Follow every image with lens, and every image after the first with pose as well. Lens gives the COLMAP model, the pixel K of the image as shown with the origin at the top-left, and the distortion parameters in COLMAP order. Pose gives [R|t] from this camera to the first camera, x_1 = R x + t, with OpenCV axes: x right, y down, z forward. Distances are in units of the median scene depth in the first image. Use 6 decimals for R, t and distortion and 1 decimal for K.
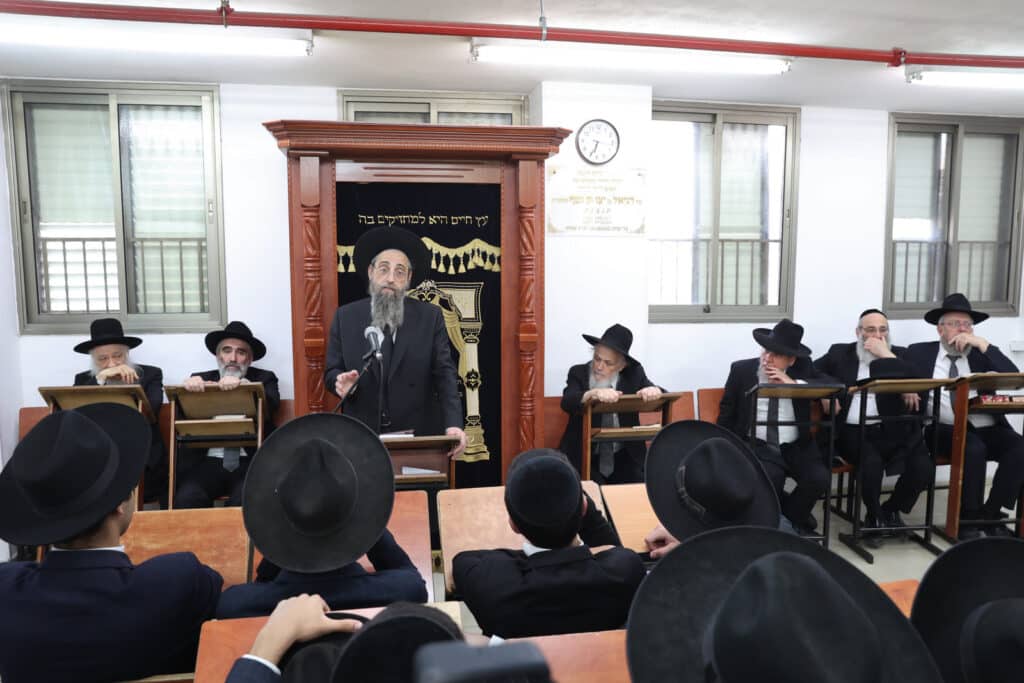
lens RADIAL K [[766.2, 0, 512.0], [0, 766.2, 341.5], [0, 0, 1]] dist [-0.087380, 0.080060]
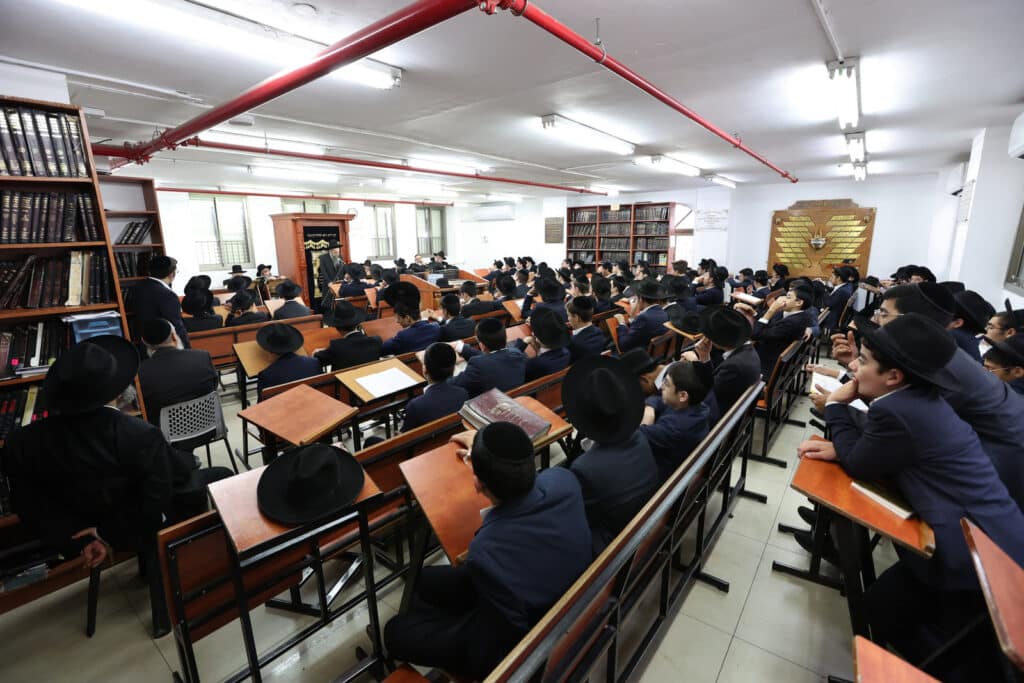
lens RADIAL K [[492.9, 0, 512.0], [0, 492.9, 341.5], [0, 0, 1]] dist [-0.046681, 0.000134]
pose [[0.755771, -0.144401, 0.638716, -1.029005], [0.089831, 0.989025, 0.117305, 0.175494], [-0.648645, -0.031279, 0.760448, -1.559977]]
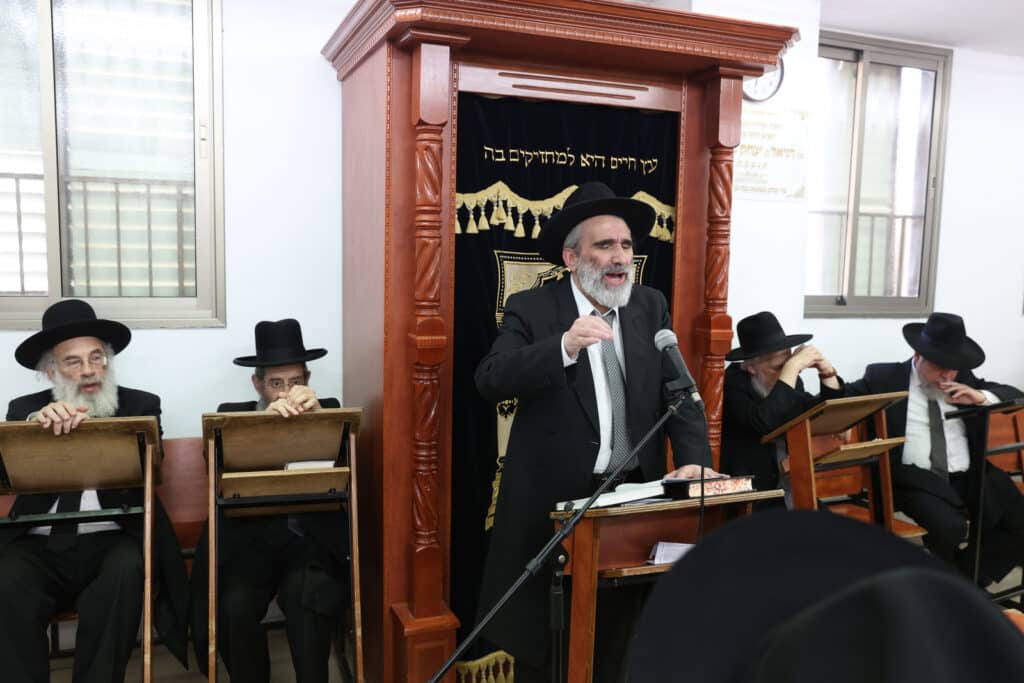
lens RADIAL K [[837.8, 0, 512.0], [0, 837.8, 341.5], [0, 0, 1]] dist [-0.048288, 0.013895]
pose [[0.981764, -0.000714, 0.190100, -0.289576], [0.002359, 0.999962, -0.008425, 0.006478], [-0.190087, 0.008720, 0.981729, 0.272336]]
